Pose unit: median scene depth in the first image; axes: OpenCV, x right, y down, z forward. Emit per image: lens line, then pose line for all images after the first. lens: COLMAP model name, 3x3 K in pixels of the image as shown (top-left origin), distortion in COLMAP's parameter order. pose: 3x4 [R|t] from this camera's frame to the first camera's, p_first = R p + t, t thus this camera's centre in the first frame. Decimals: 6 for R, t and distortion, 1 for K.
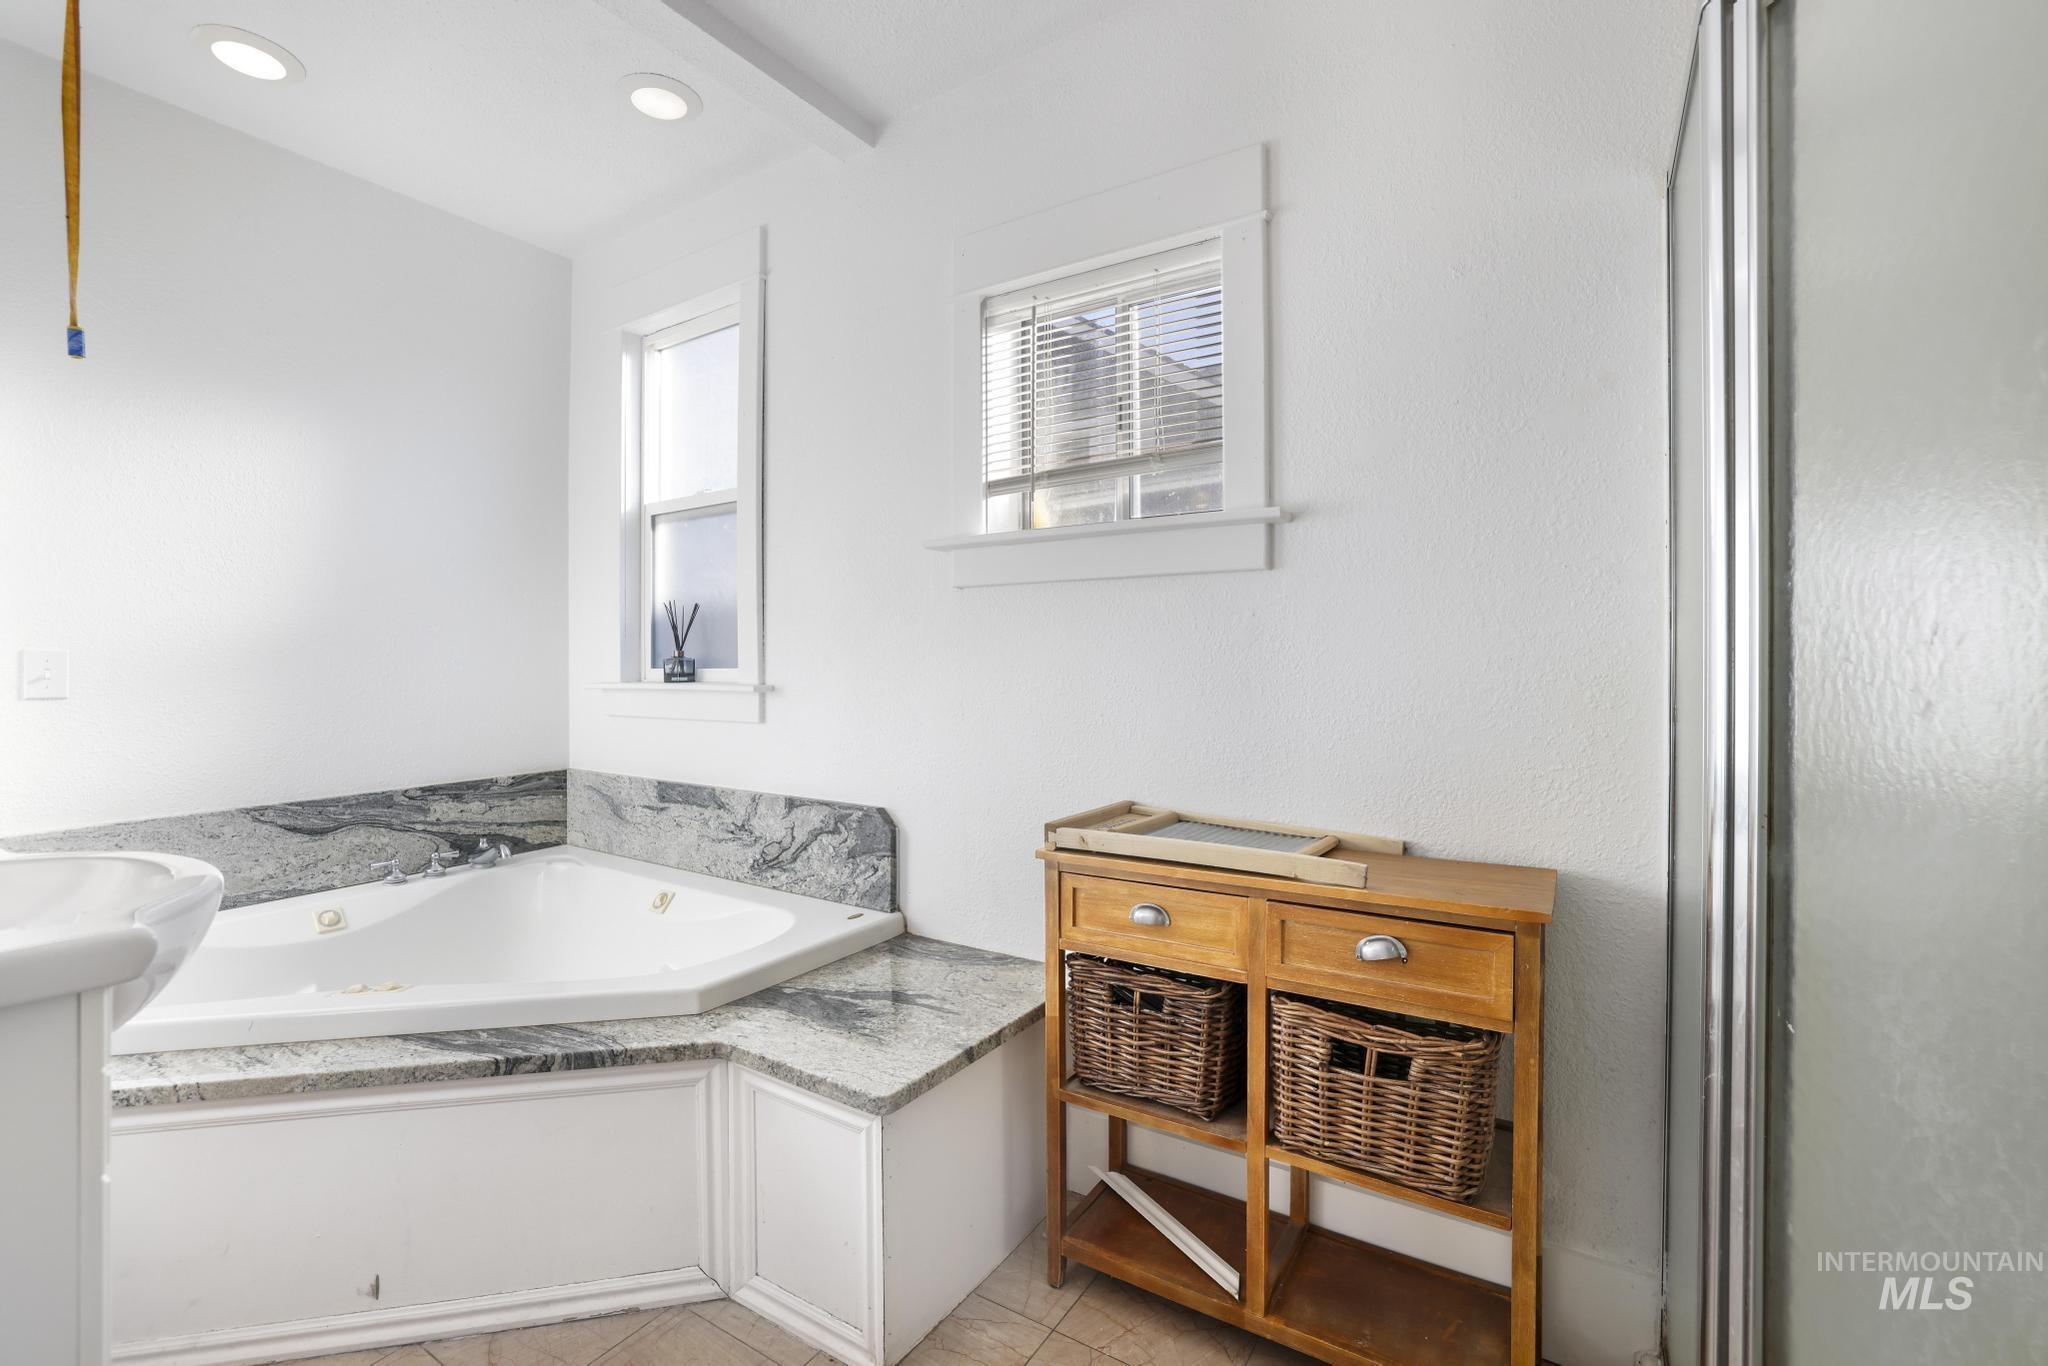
lens RADIAL K [[903.7, 0, 1023.8], [0, 903.7, 666.5], [0, 0, 1]] dist [-0.031125, 0.010863]
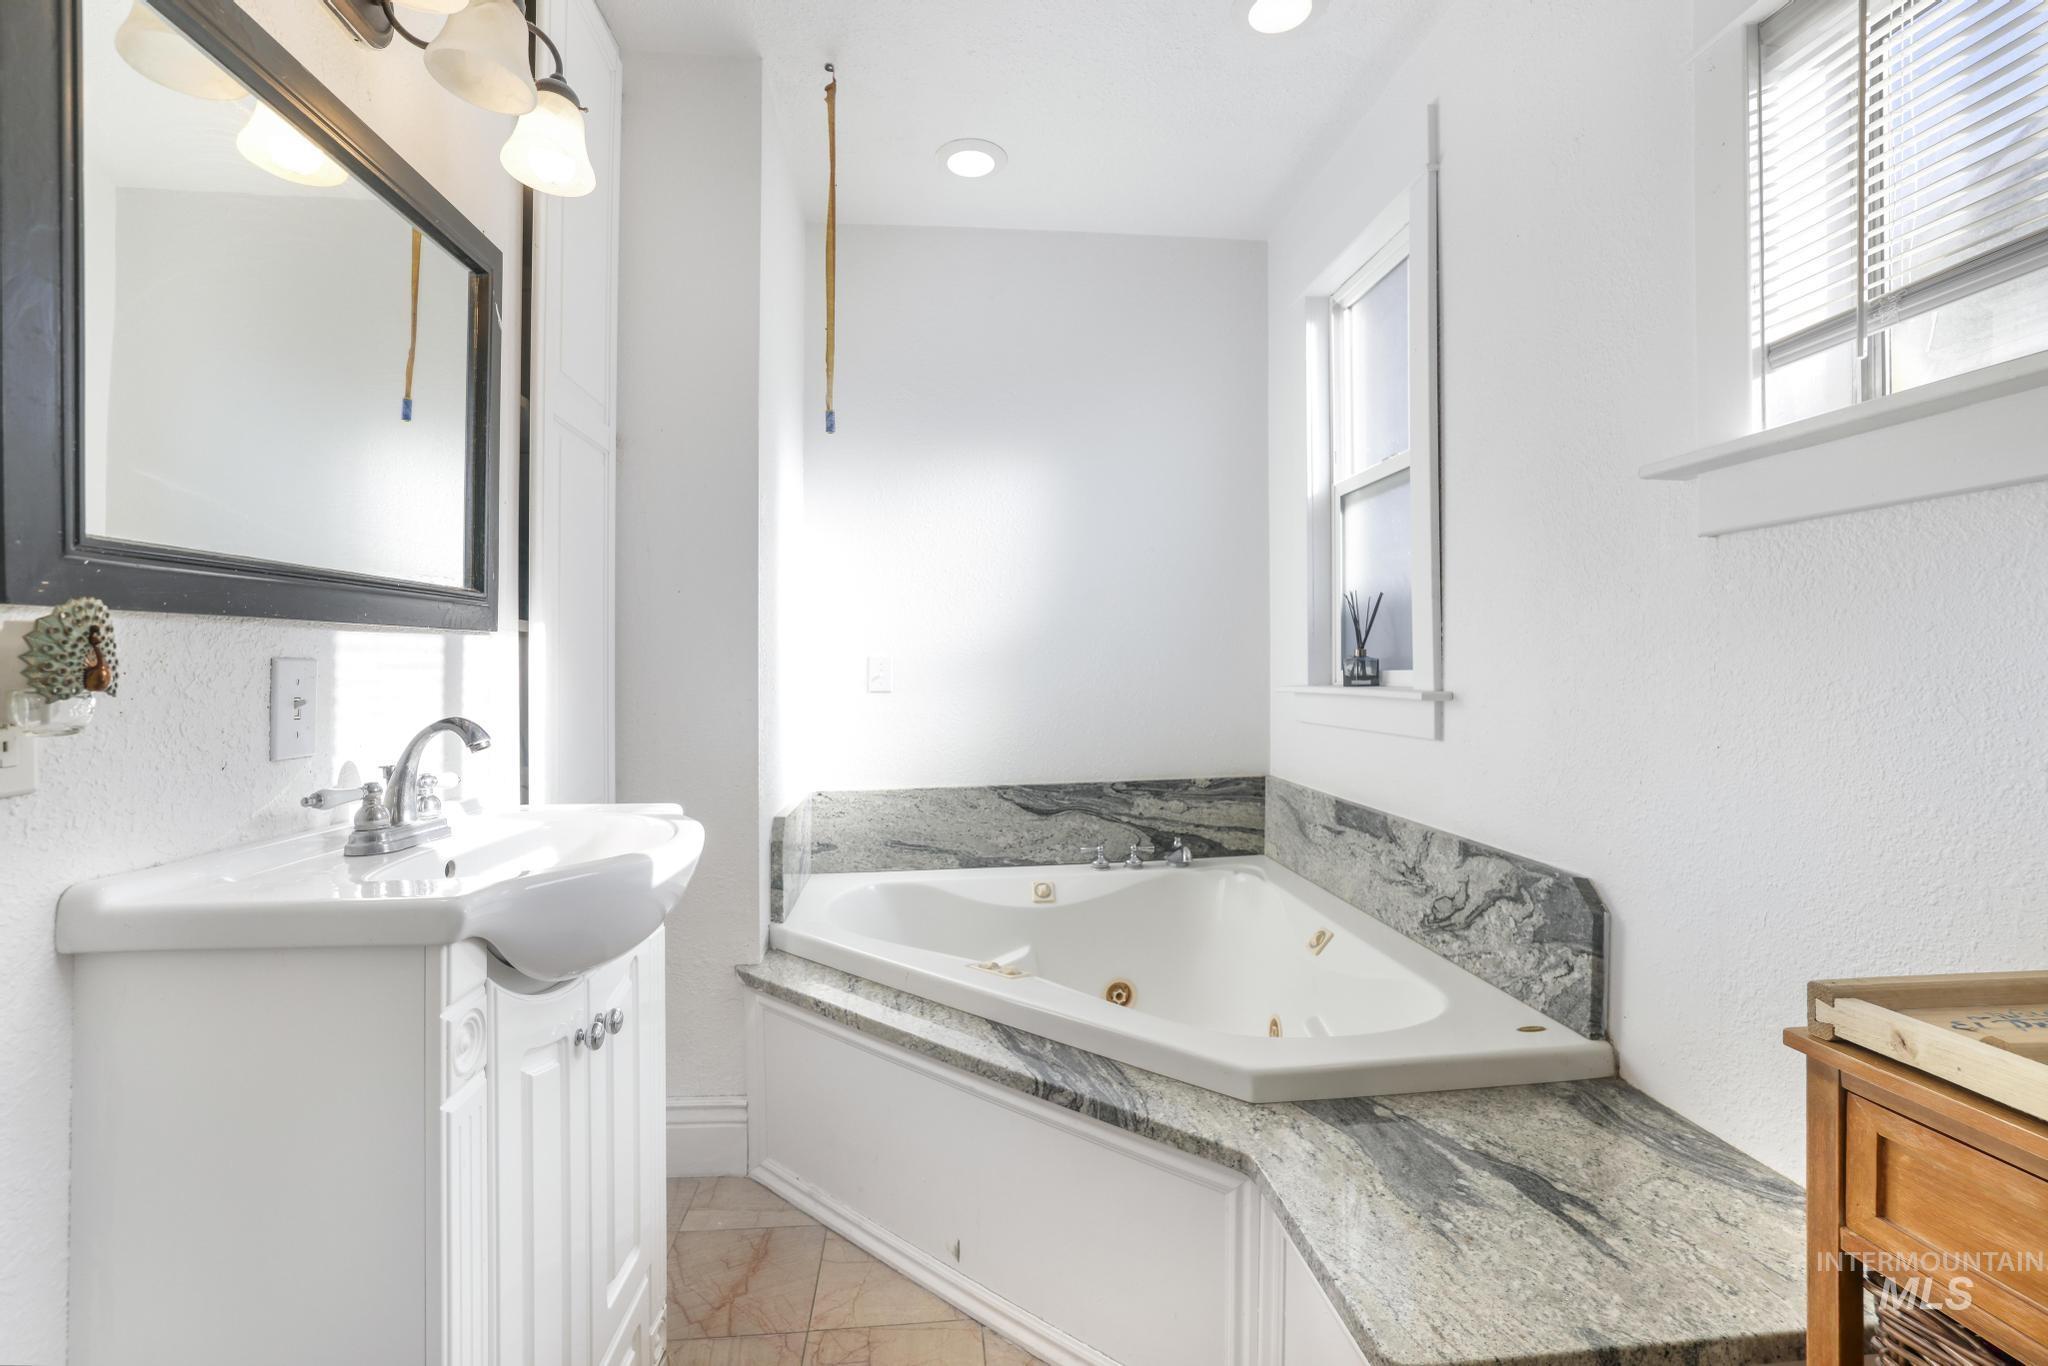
lens RADIAL K [[903.7, 0, 1005.2], [0, 903.7, 671.3], [0, 0, 1]] dist [-0.031125, 0.010863]
pose [[0.622328, 0.000807, -0.782756, 0.095311], [0.000672, 0.999999, 0.001565, 0.001851], [0.782756, -0.001499, 0.622326, 0.256043]]
